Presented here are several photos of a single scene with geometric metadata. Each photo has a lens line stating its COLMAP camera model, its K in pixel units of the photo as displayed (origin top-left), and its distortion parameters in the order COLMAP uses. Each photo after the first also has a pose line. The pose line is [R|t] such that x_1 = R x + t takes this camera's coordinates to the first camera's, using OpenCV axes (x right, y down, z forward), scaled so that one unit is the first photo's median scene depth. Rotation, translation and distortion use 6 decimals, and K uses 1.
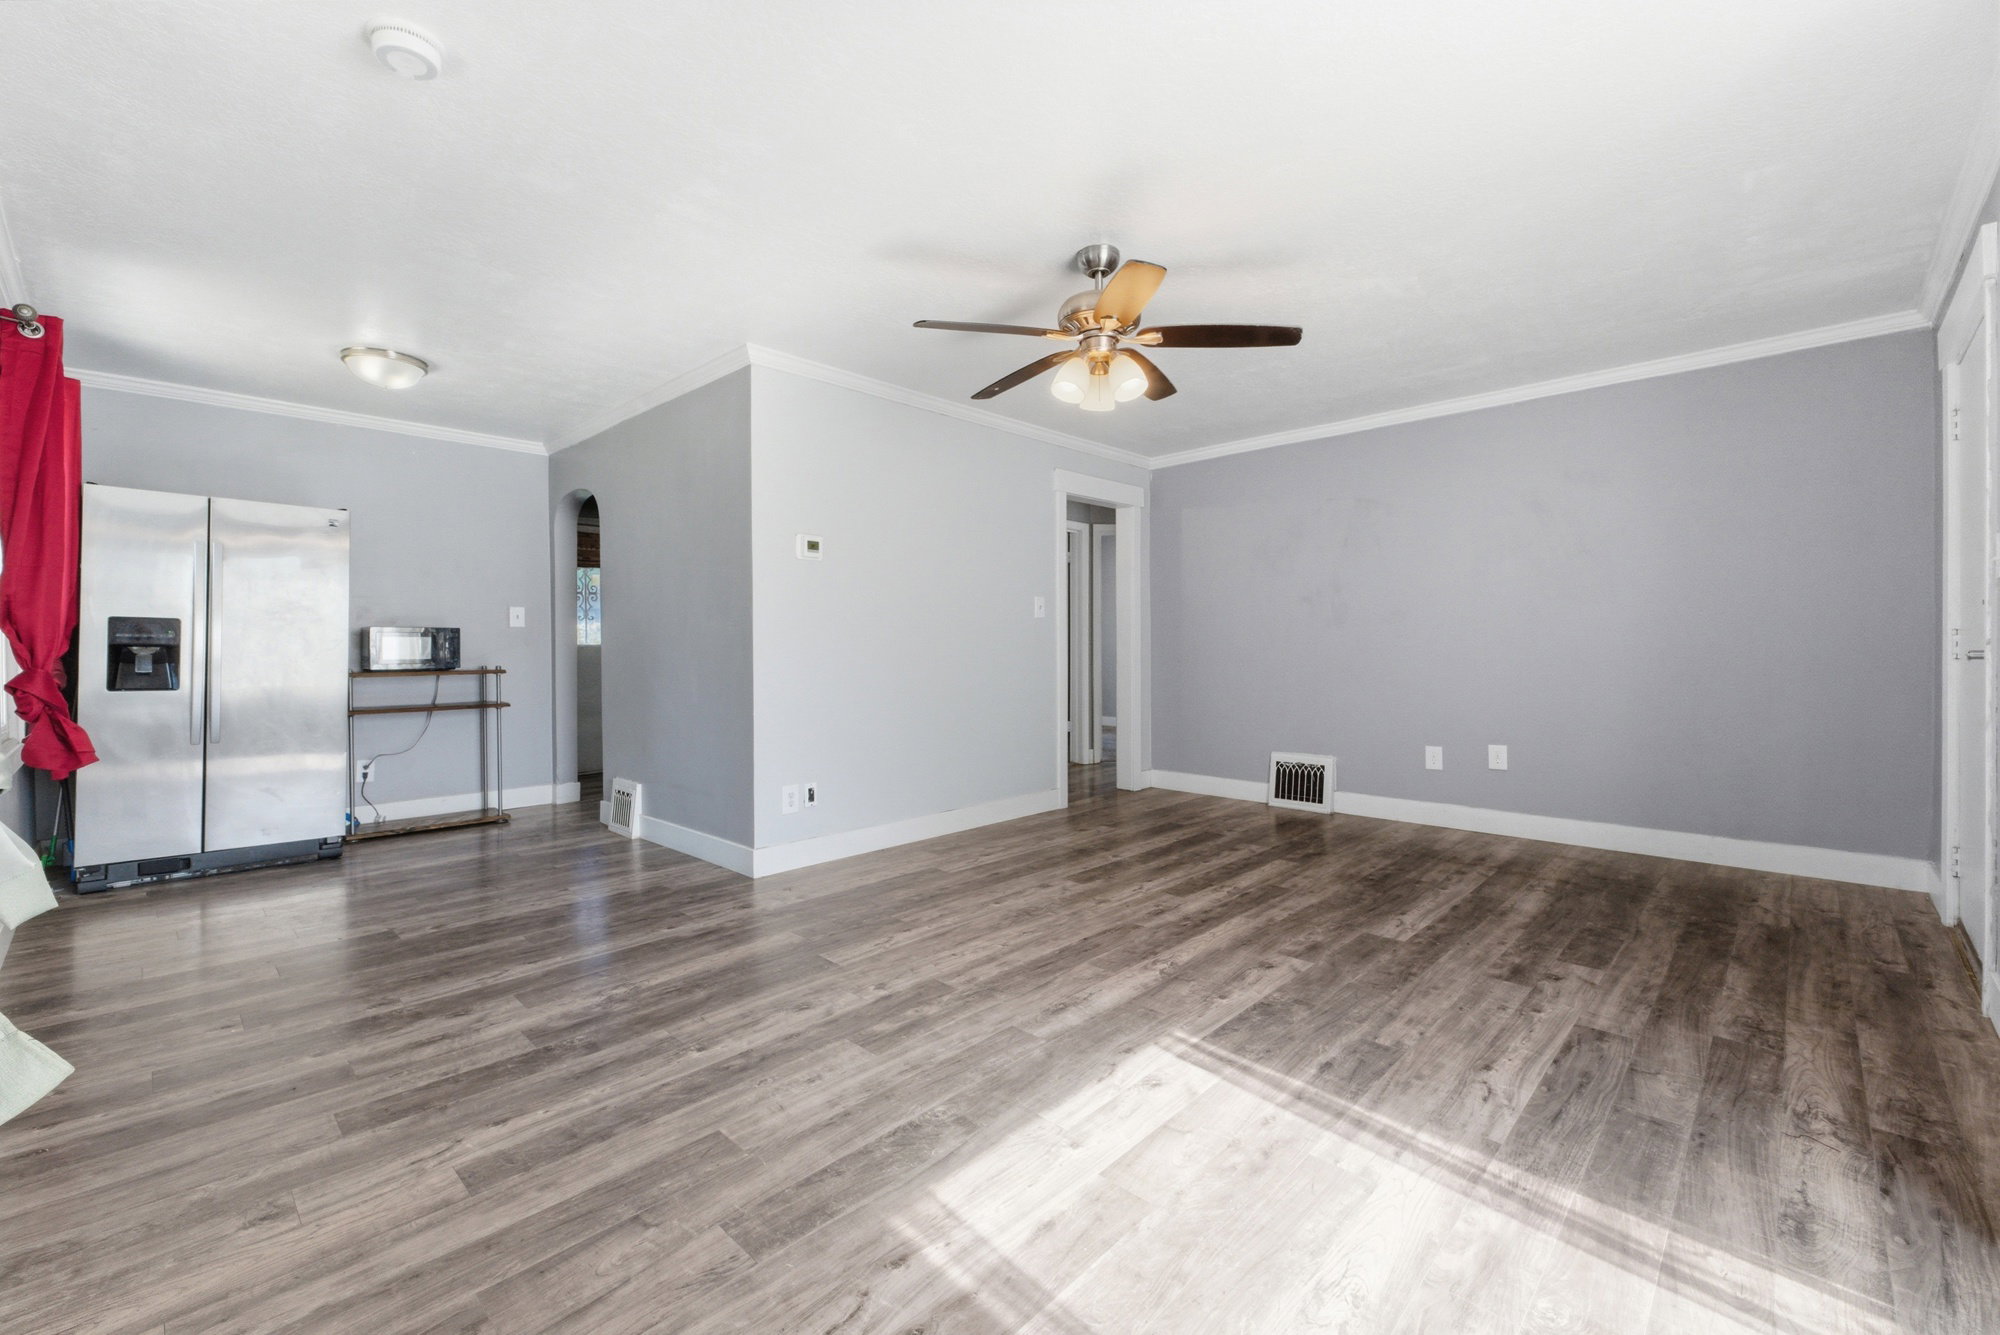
lens RADIAL K [[832.7, 0, 997.9], [0, 832.7, 642.9], [0, 0, 1]] dist [0.000989, -0.000859]
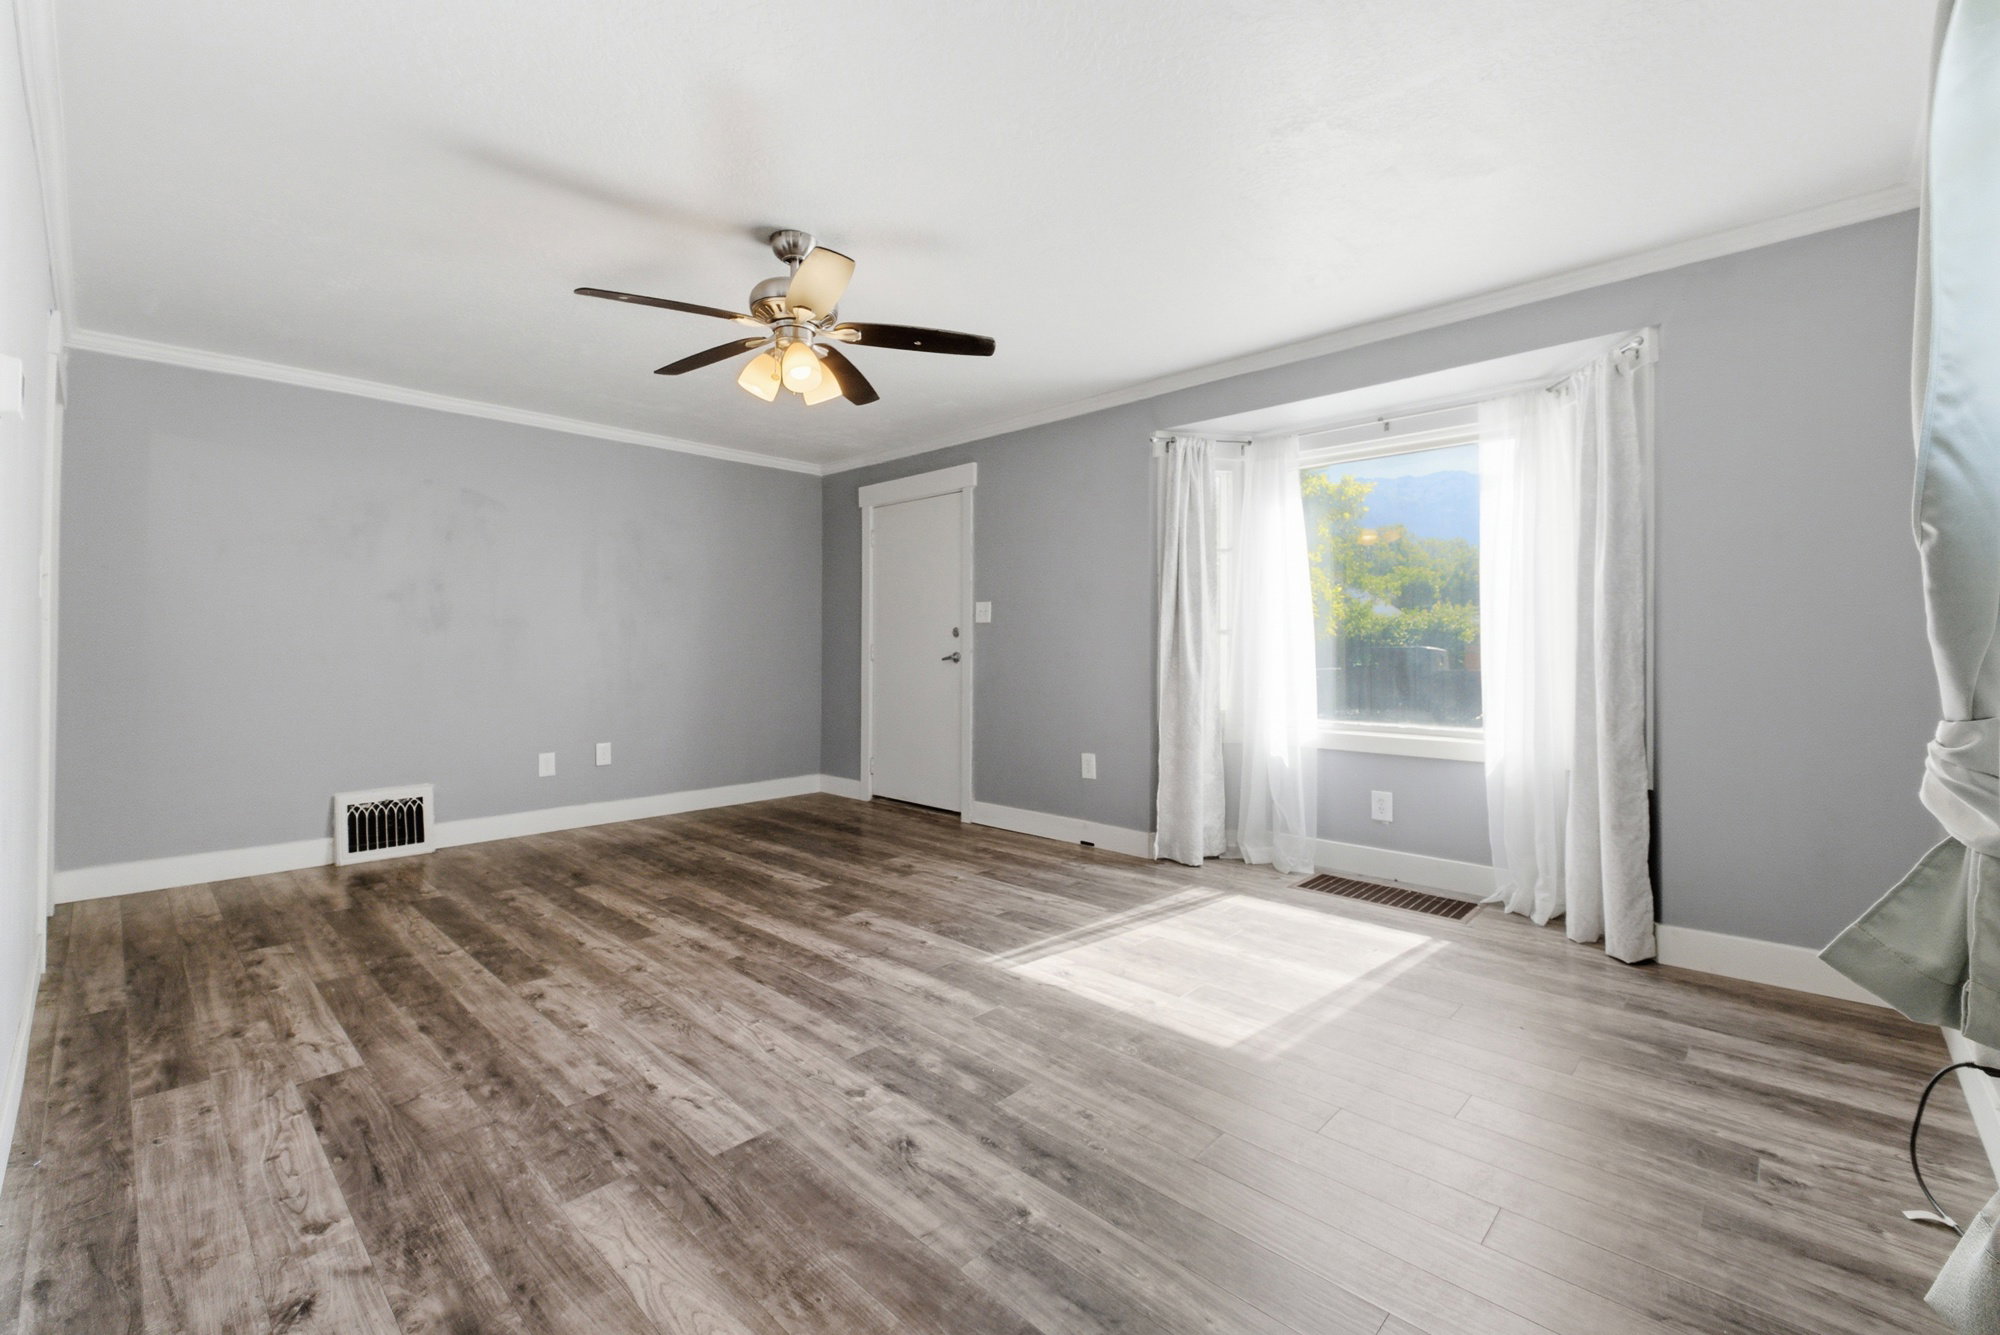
lens RADIAL K [[832.7, 0, 997.9], [0, 832.7, 642.9], [0, 0, 1]] dist [0.000989, -0.000859]
pose [[-0.005545, 0.010683, 0.999928, -0.876396], [-0.000393, 0.999943, -0.010685, 0.003071], [-0.999985, -0.000452, -0.005540, 0.832353]]
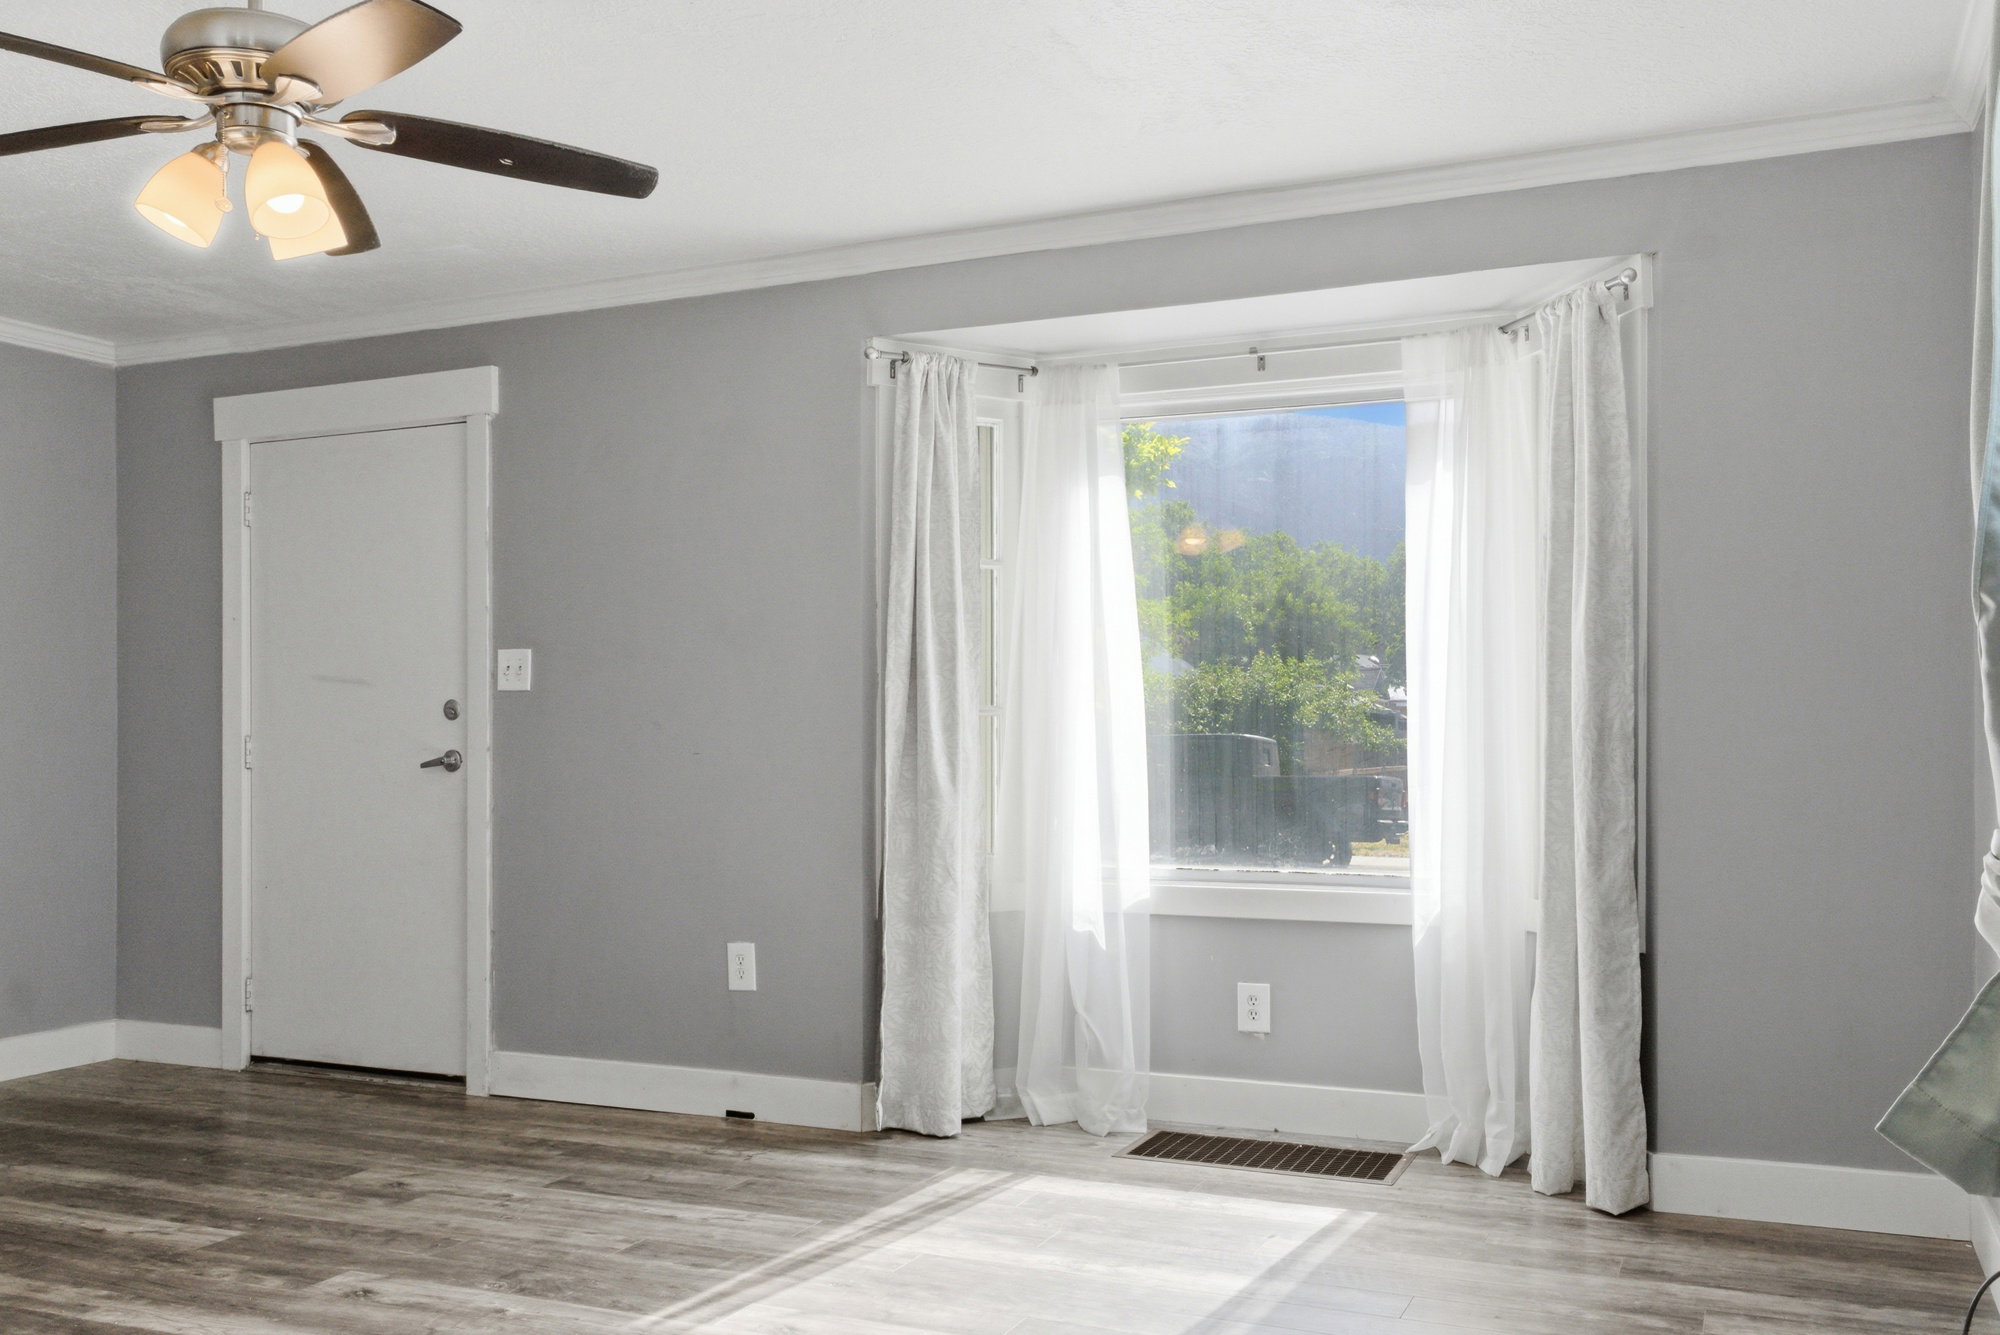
lens RADIAL K [[1738.1, 0, 1000.1], [0, 1738.1, 741.6], [0, 0, 1]] dist [-0.004086, 0.017122]
pose [[-0.345164, 0.002750, 0.938538, -1.012927], [0.005307, 0.999985, -0.000978, -0.001157], [-0.938527, 0.004643, -0.345174, 1.015543]]
